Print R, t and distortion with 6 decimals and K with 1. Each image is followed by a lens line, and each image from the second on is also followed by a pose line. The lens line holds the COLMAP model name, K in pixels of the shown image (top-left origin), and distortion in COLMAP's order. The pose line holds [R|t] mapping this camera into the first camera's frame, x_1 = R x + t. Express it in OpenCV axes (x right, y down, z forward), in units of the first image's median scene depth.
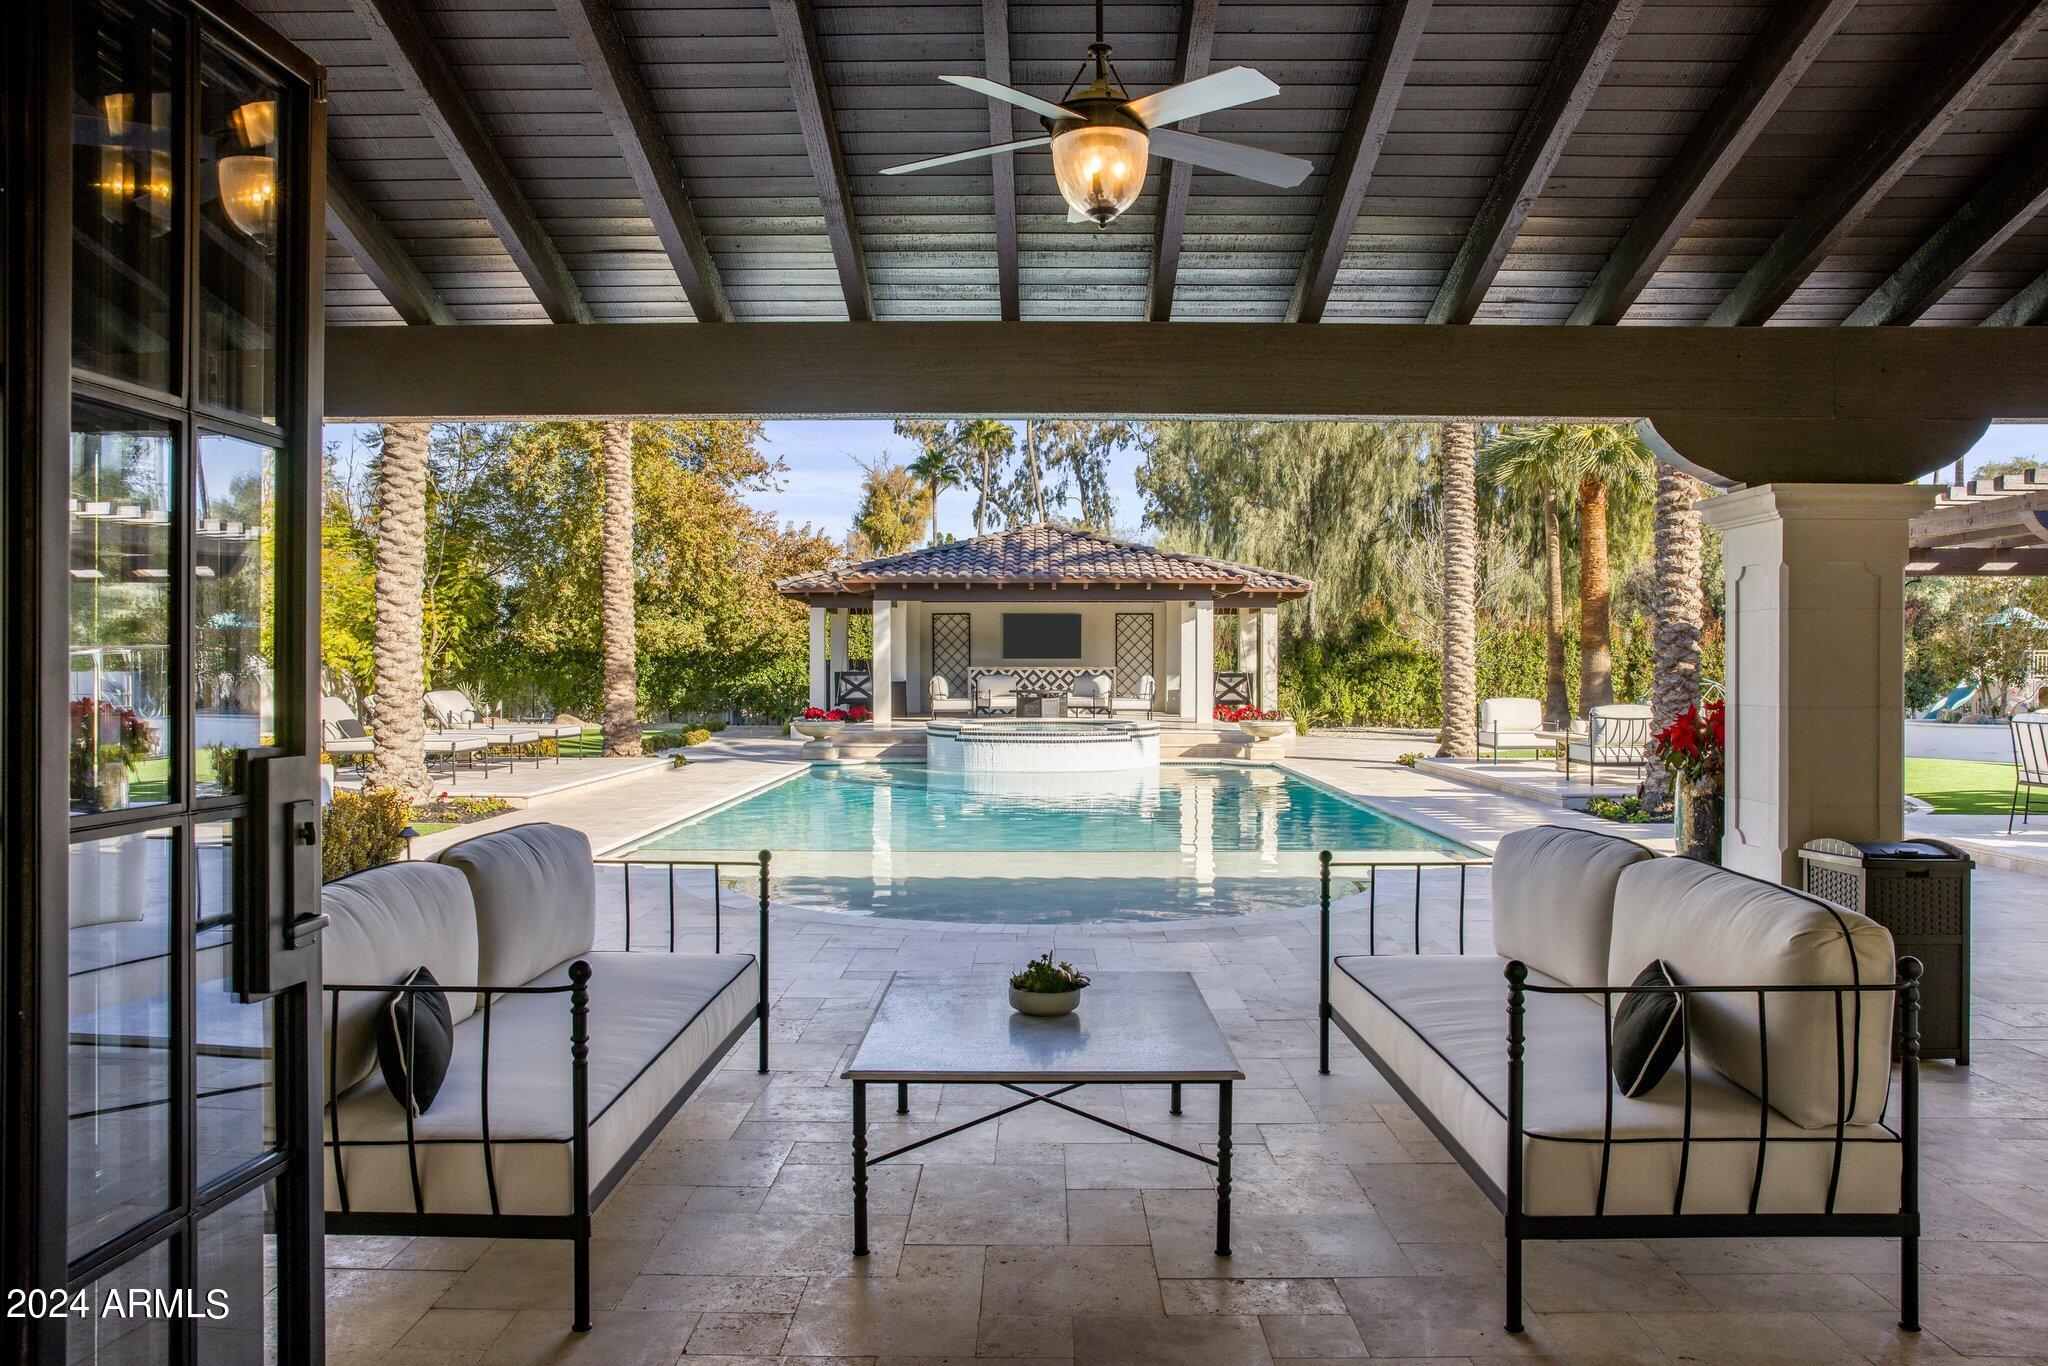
lens RADIAL K [[1617.9, 0, 1024.0], [0, 1617.9, 683.0], [0, 0, 1]] dist [0.224188, 0.000974]
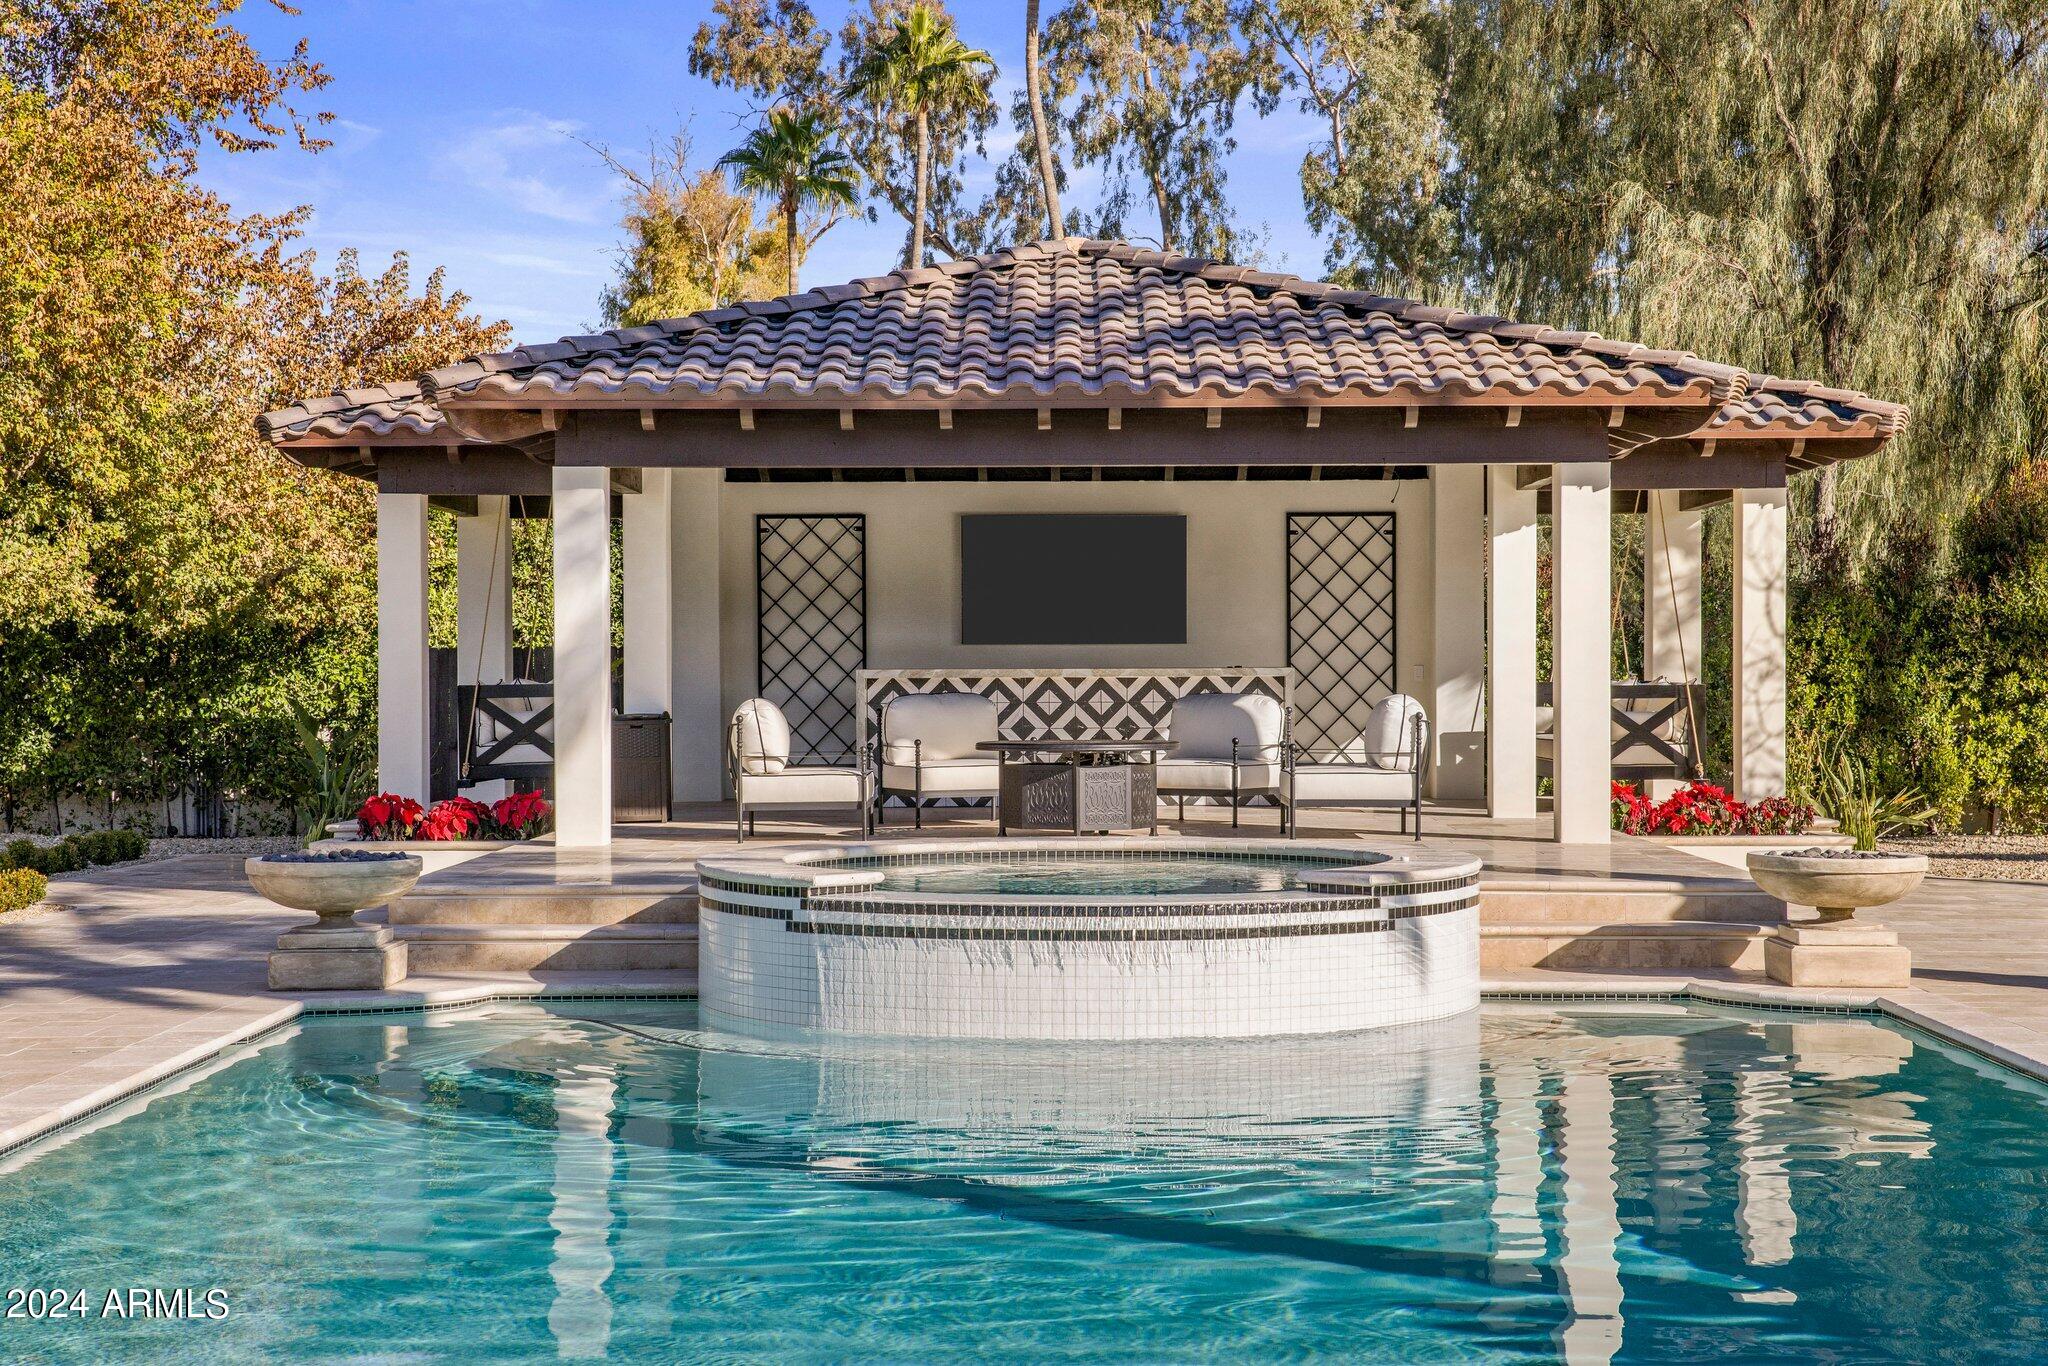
lens RADIAL K [[3693.8, 0, 1024.0], [0, 3693.8, 683.0], [0, 0, 1]] dist [0.623621, 0.014993]
pose [[0.999994, -0.003187, 0.001235, -0.000366], [0.003191, 0.999988, -0.003743, -0.003817], [-0.001223, 0.003747, 0.999992, 0.209209]]
